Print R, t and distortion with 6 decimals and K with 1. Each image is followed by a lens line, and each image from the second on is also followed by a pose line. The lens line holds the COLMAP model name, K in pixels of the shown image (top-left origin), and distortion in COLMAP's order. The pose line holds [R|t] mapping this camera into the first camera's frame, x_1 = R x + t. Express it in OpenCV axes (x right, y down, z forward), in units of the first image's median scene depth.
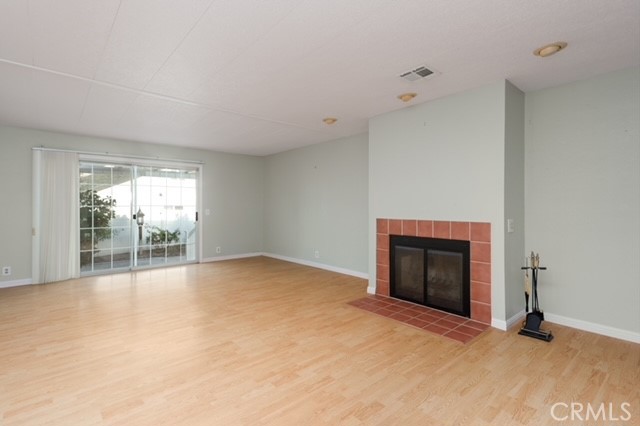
lens RADIAL K [[307.7, 0, 325.1], [0, 307.7, 201.7], [0, 0, 1]] dist [0.023740, 0.005100]
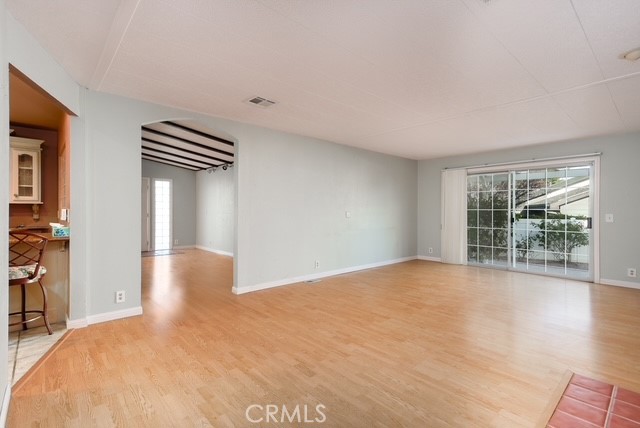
lens RADIAL K [[307.7, 0, 321.1], [0, 307.7, 215.2], [0, 0, 1]] dist [0.023740, 0.005100]
pose [[-0.007272, 0.008179, -0.999940, 0.994515], [0.025981, 0.999631, 0.007988, 0.010505], [0.999636, -0.025922, -0.007482, 0.759661]]
